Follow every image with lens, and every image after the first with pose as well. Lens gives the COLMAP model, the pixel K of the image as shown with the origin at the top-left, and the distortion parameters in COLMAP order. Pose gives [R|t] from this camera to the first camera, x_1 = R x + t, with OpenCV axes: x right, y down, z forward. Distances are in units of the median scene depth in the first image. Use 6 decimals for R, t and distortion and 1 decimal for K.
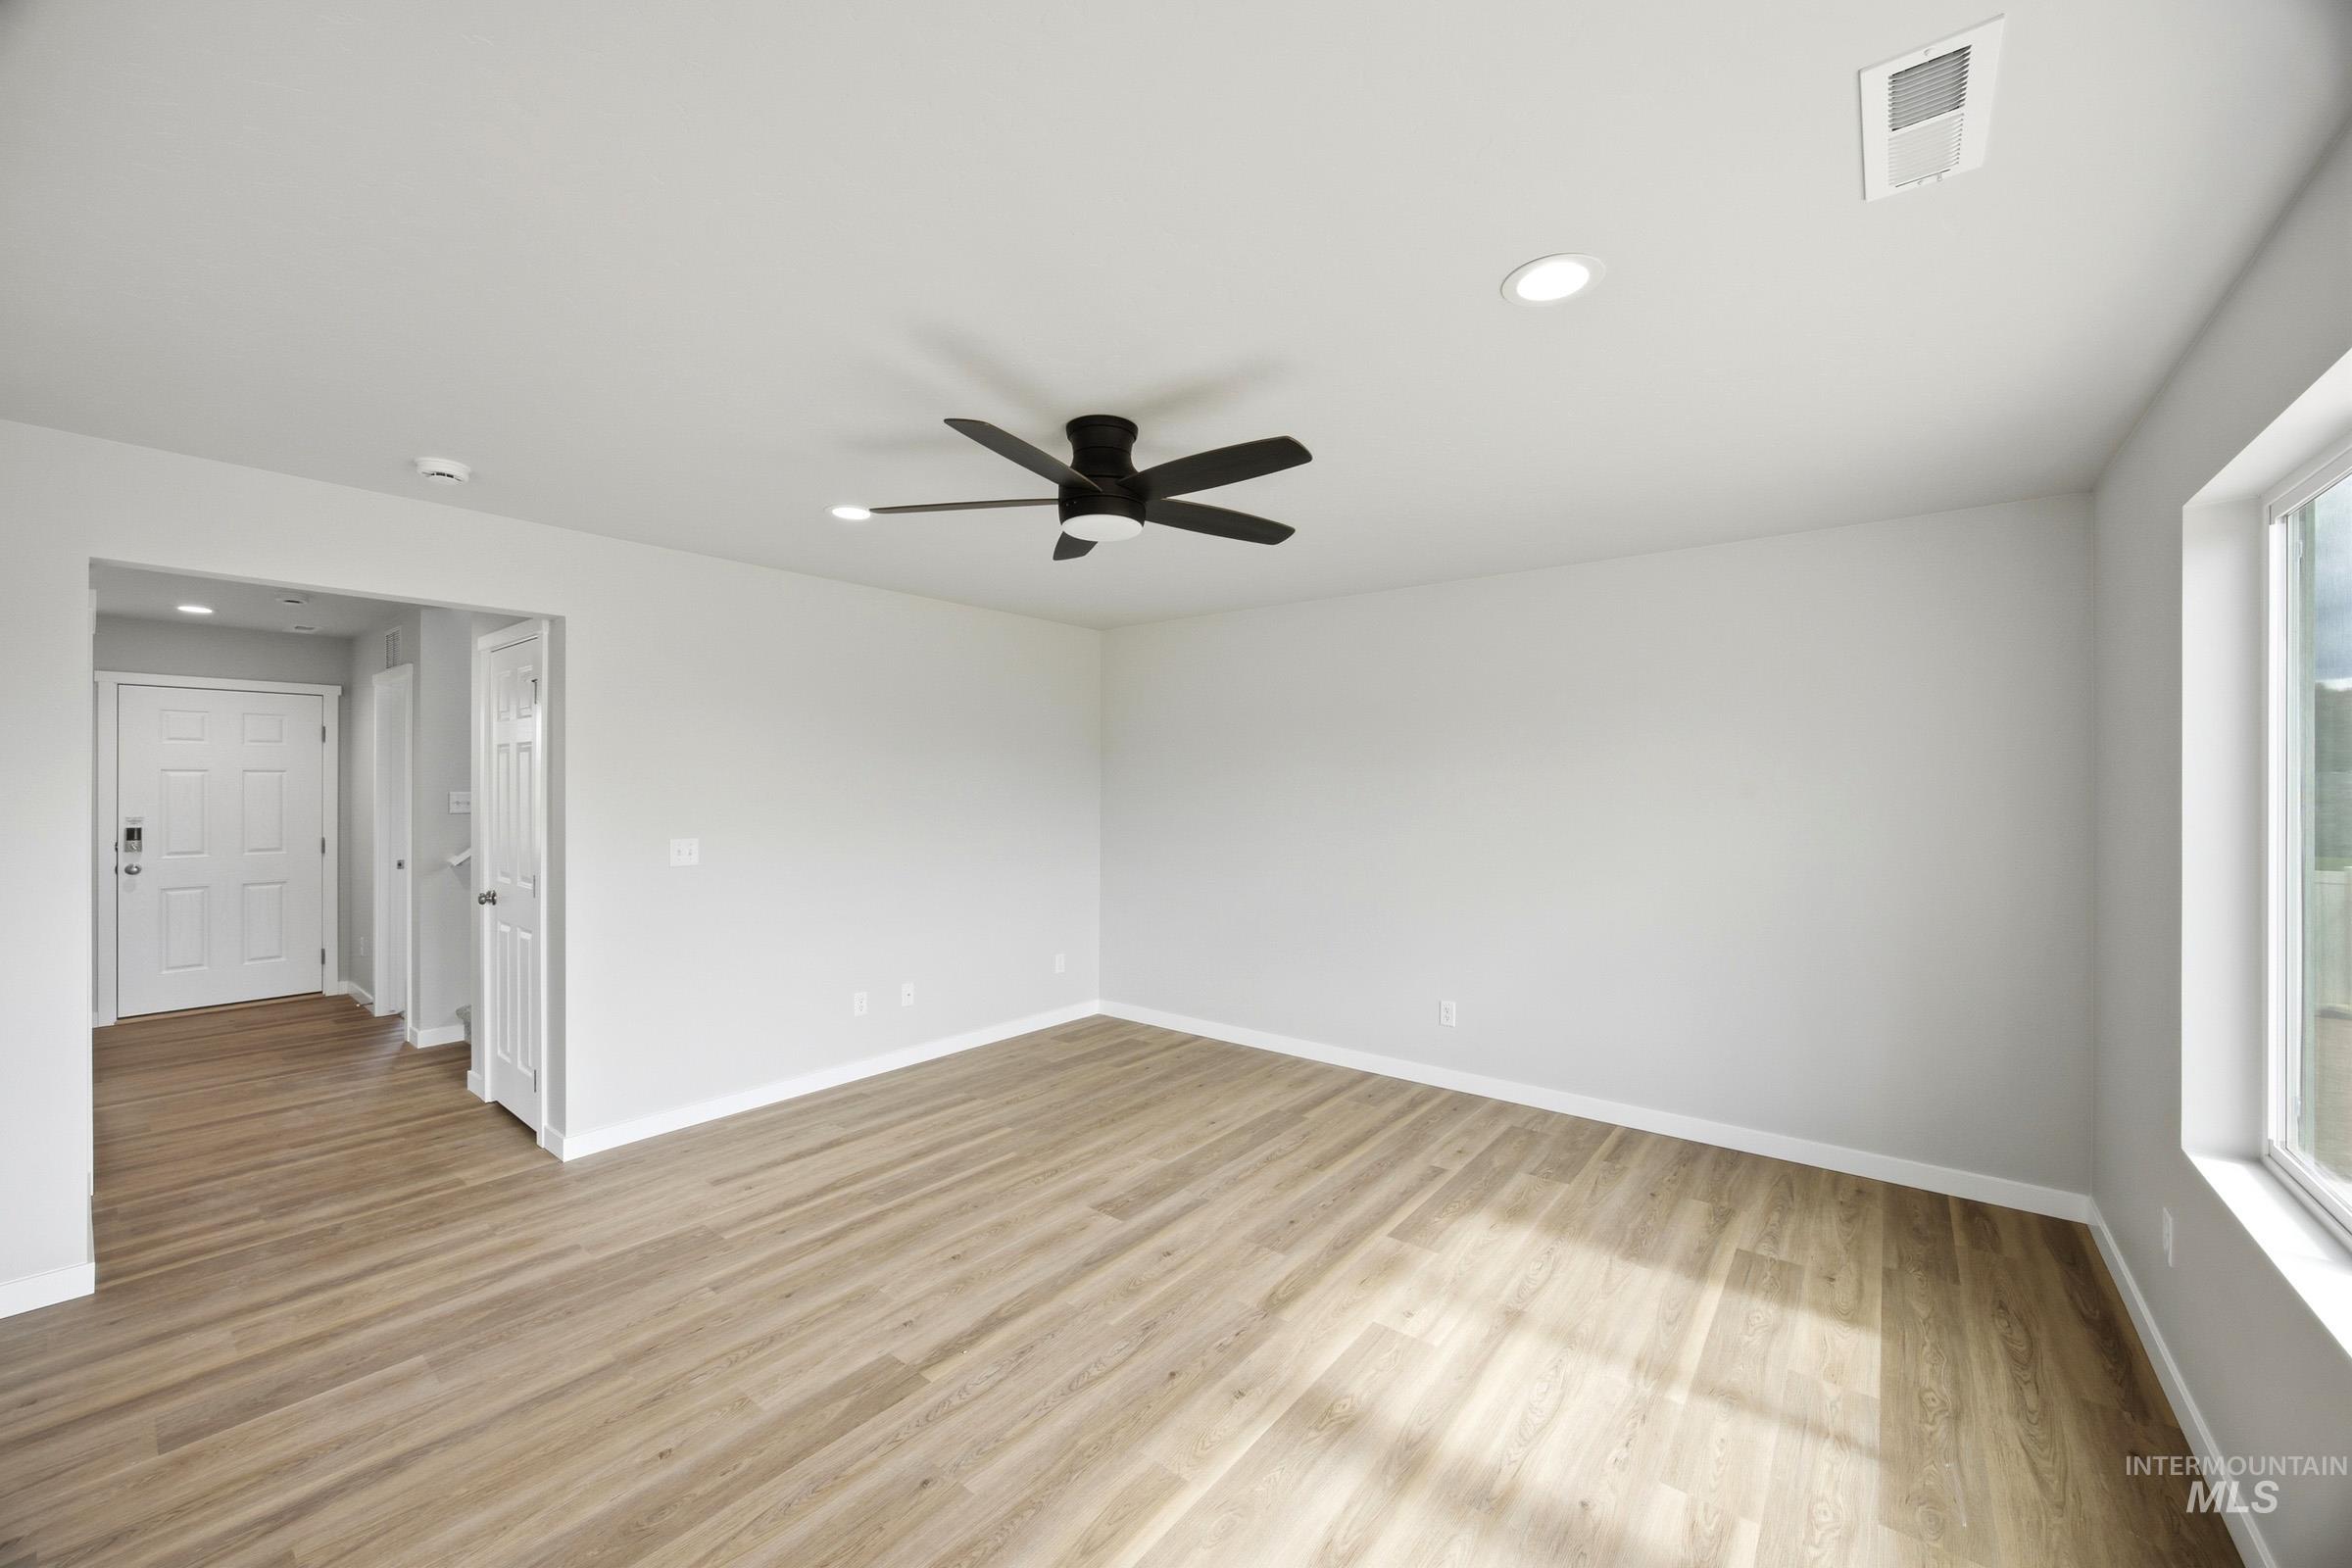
lens RADIAL K [[902.2, 0, 1176.0], [0, 902.2, 784.0], [0, 0, 1]] dist [-0.013731, 0.004364]
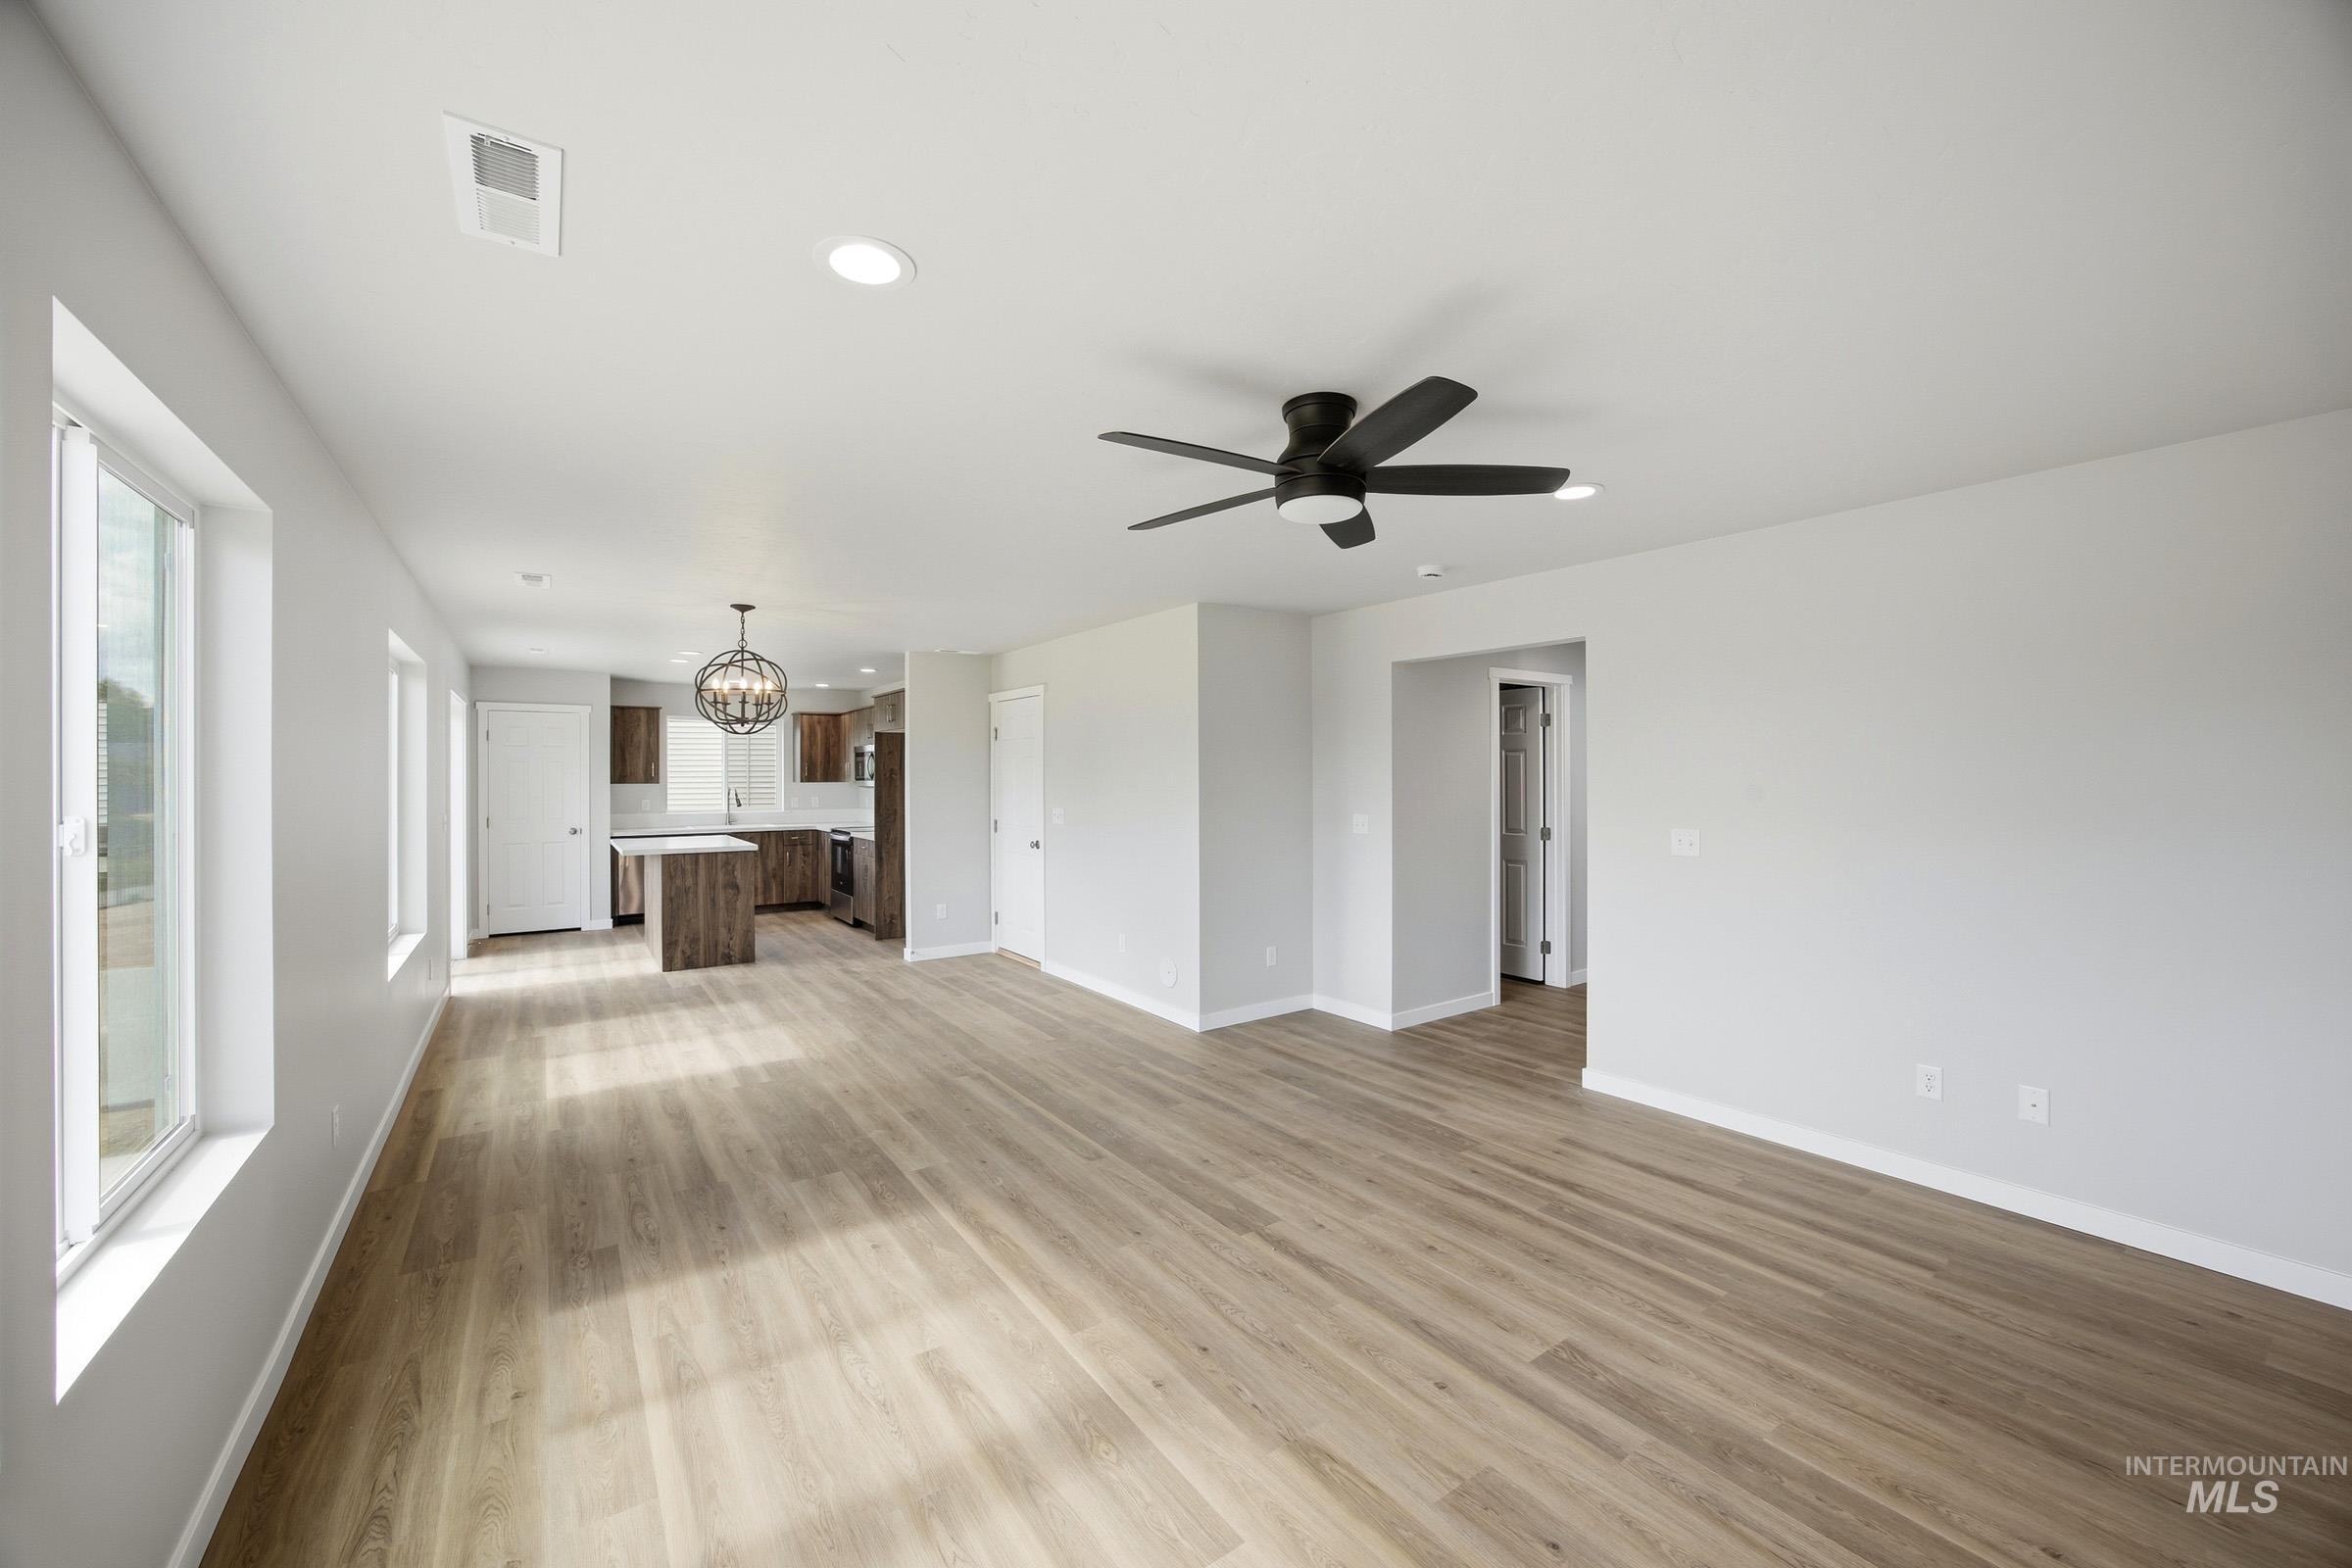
lens RADIAL K [[930.9, 0, 1186.9], [0, 930.9, 785.9], [0, 0, 1]] dist [-0.046844, 0.019937]
pose [[-0.283831, 0.006121, -0.958855, 0.800308], [0.003455, 0.999980, 0.005361, 0.007331], [0.958868, -0.001791, -0.283846, 1.022450]]
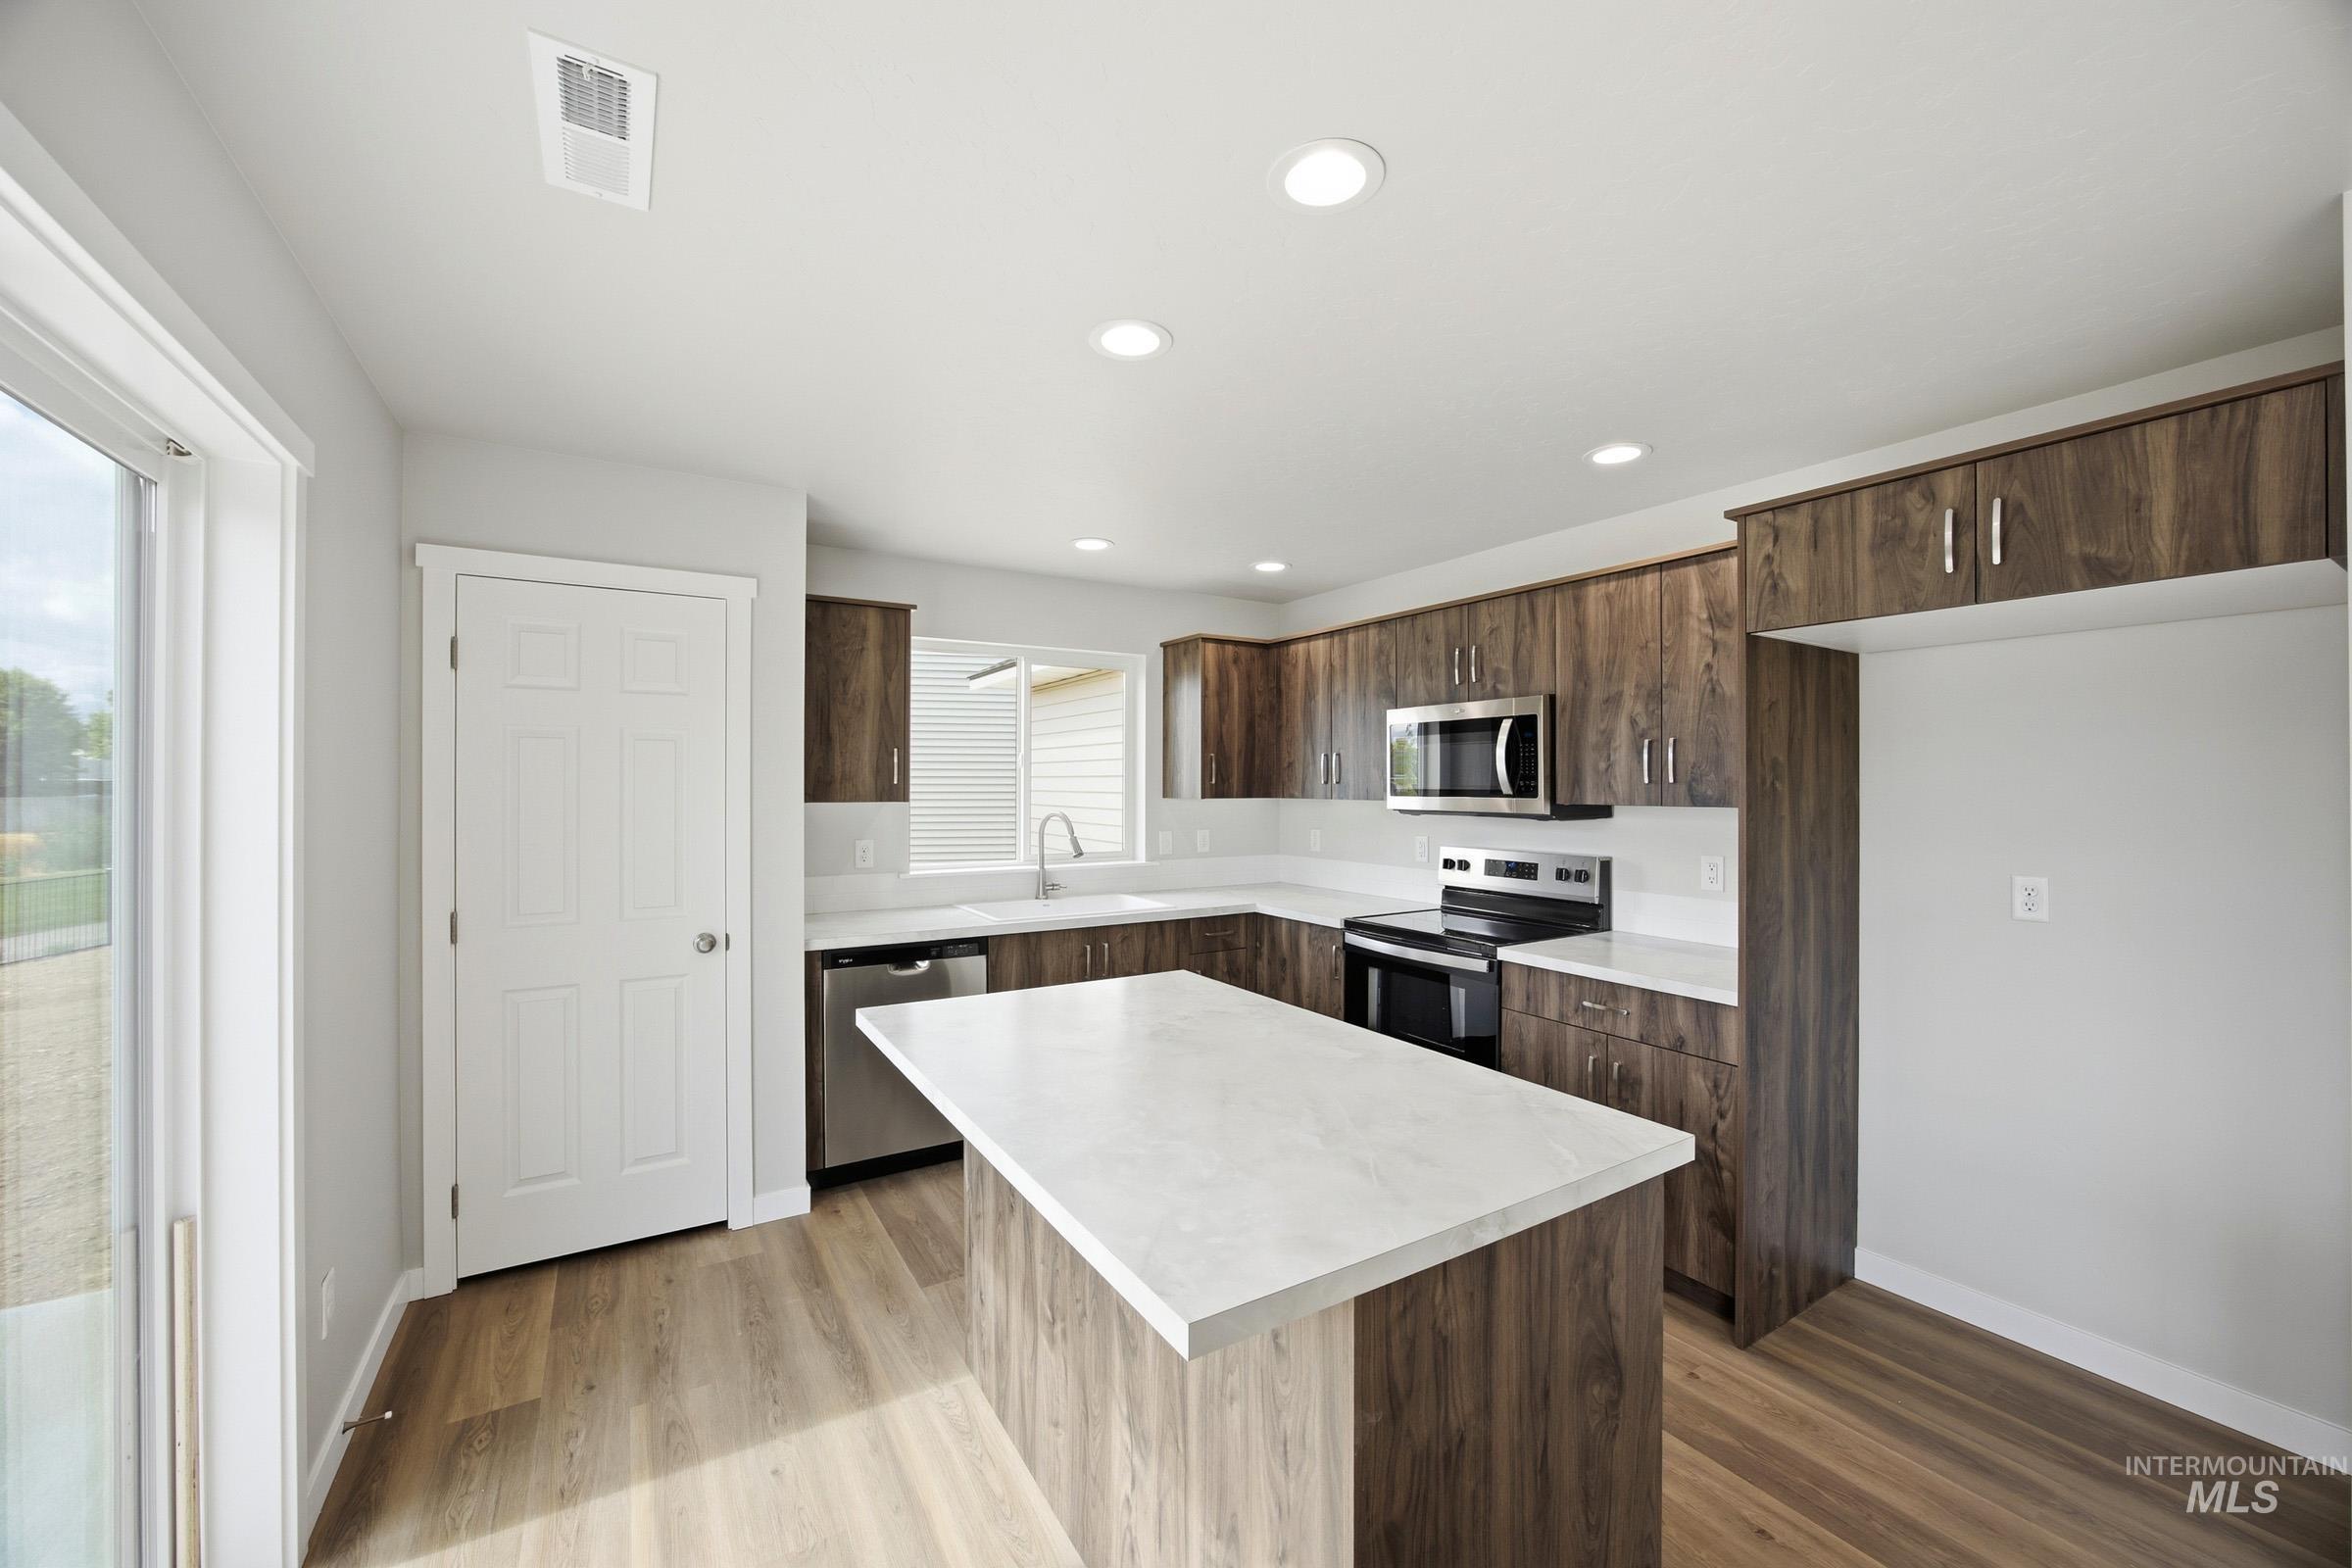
lens RADIAL K [[930.9, 0, 1186.9], [0, 930.9, 785.9], [0, 0, 1]] dist [-0.046844, 0.019937]
pose [[-0.346971, -0.004045, -0.937867, 0.666322], [-0.000492, 0.999991, -0.004131, 0.006117], [0.937876, -0.000971, -0.346970, 0.853924]]
